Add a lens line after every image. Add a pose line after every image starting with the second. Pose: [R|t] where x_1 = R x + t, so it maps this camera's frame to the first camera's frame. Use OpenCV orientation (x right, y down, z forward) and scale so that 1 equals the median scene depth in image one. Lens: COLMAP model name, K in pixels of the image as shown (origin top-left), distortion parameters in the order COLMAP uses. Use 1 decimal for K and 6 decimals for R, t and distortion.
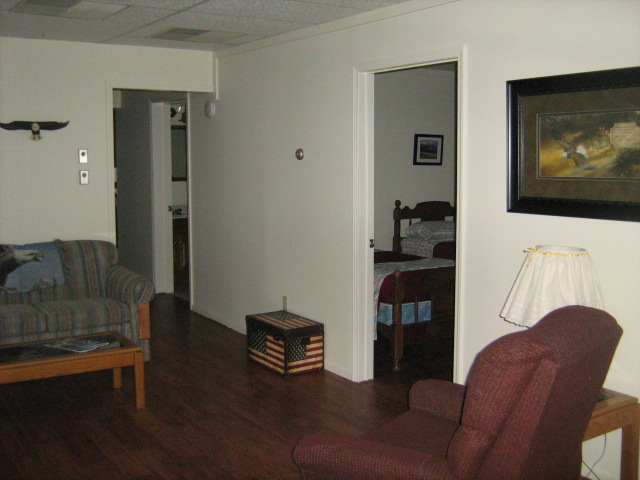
lens RADIAL K [[736.7, 0, 319.0], [0, 736.7, 223.6], [0, 0, 1]] dist [-0.112643, 0.056678]
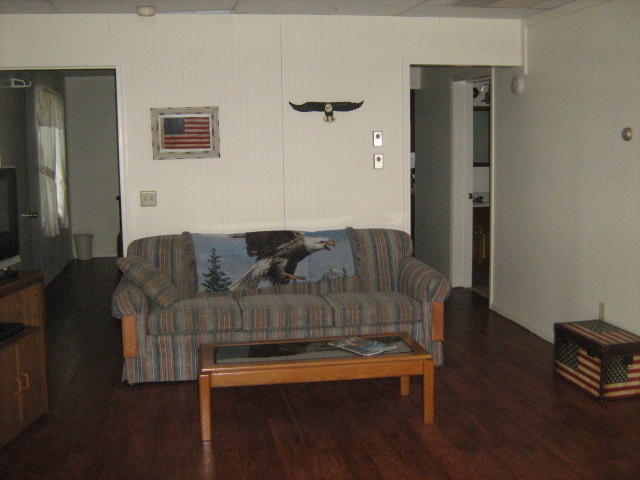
lens RADIAL K [[736.7, 0, 319.0], [0, 736.7, 223.6], [0, 0, 1]] dist [-0.112643, 0.056678]
pose [[0.919290, 0.029988, -0.392436, -0.022239], [-0.022780, 0.999476, 0.023011, -0.004327], [0.392921, -0.012214, 0.919491, 0.110922]]
